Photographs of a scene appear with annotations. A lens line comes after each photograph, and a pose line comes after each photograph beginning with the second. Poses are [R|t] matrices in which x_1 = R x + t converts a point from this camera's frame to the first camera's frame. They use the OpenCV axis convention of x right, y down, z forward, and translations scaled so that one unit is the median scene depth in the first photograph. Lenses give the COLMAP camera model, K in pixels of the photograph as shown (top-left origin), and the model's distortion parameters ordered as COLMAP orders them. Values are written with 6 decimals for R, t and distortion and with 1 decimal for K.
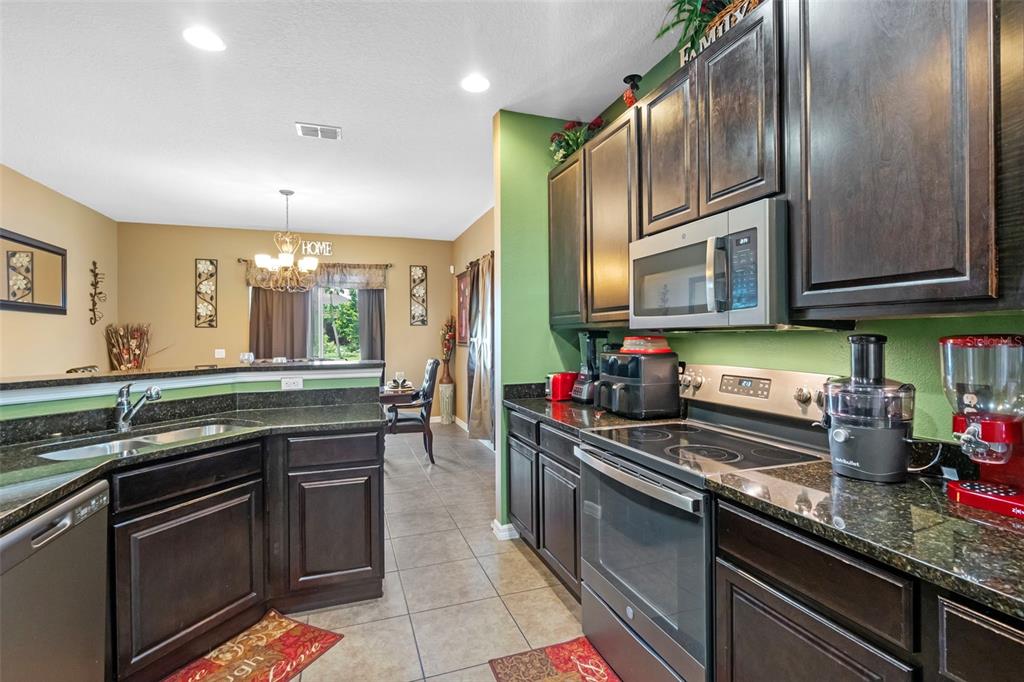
lens RADIAL K [[470.0, 0, 512.0], [0, 470.0, 341.0], [0, 0, 1]] dist [-0.000788, 0.000021]
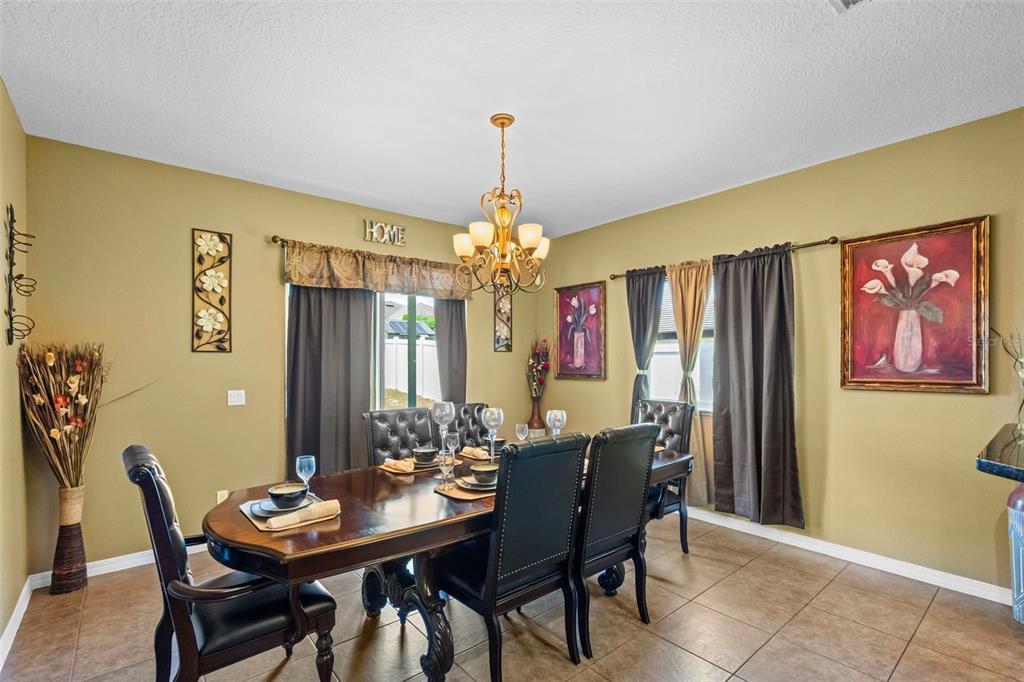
lens RADIAL K [[465.4, 0, 513.8], [0, 465.4, 364.1], [0, 0, 1]] dist [-0.000255, 0.000003]
pose [[0.937164, 0.001504, 0.348887, -0.507173], [-0.000260, 0.999993, -0.003612, -0.012567], [-0.348890, 0.003294, 0.937158, 0.350772]]
